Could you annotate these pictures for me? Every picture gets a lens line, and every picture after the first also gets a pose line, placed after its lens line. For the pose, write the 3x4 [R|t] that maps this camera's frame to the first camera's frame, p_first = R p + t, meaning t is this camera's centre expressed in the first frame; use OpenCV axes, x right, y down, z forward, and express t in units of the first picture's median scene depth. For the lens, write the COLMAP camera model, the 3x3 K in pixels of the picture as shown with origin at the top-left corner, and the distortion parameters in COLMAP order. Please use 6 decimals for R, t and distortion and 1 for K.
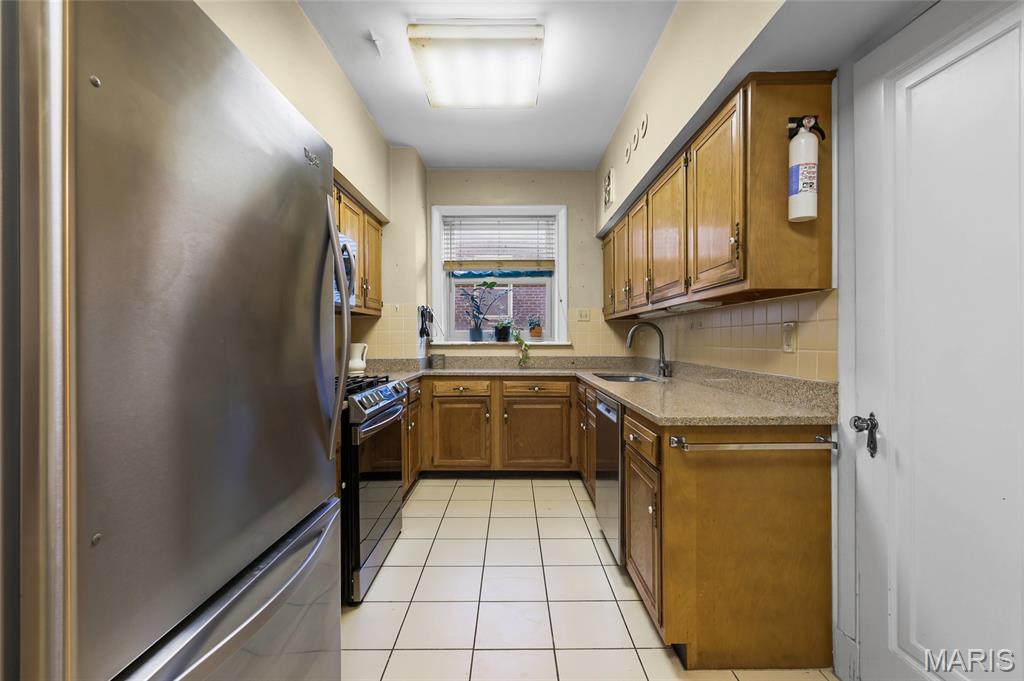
lens RADIAL K [[446.6, 0, 512.3], [0, 446.6, 338.4], [0, 0, 1]] dist [0.001055, 0.000102]
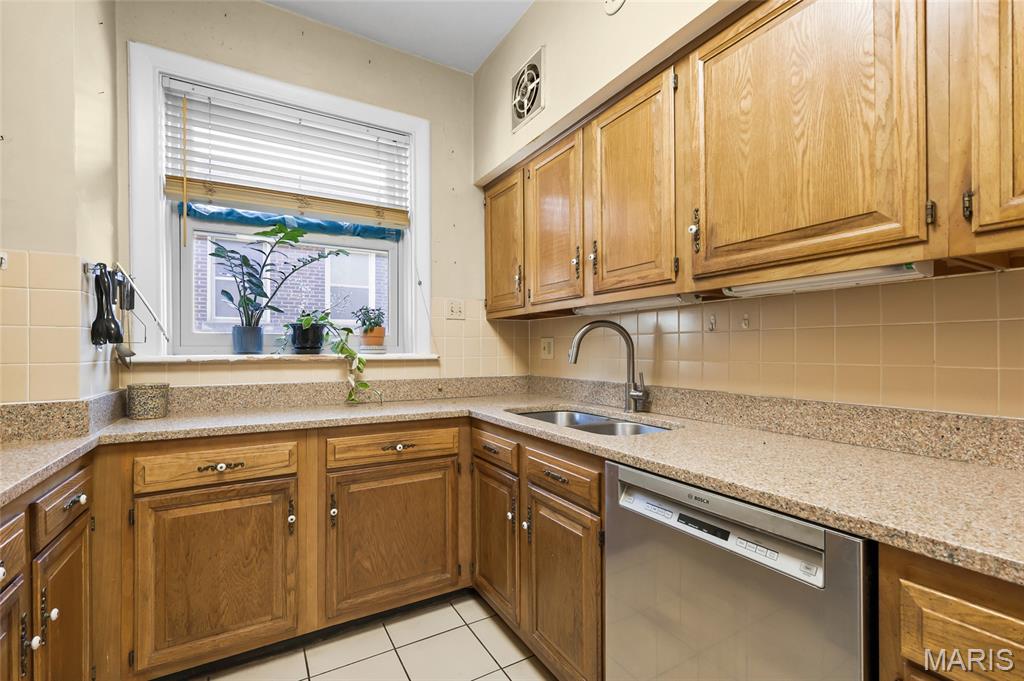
lens RADIAL K [[446.6, 0, 512.1], [0, 446.6, 349.5], [0, 0, 1]] dist [0.001055, 0.000102]
pose [[0.864208, -0.000101, 0.503135, -0.083493], [0.001910, 0.999993, -0.003079, 0.003852], [-0.503131, 0.003622, 0.864202, 0.466844]]
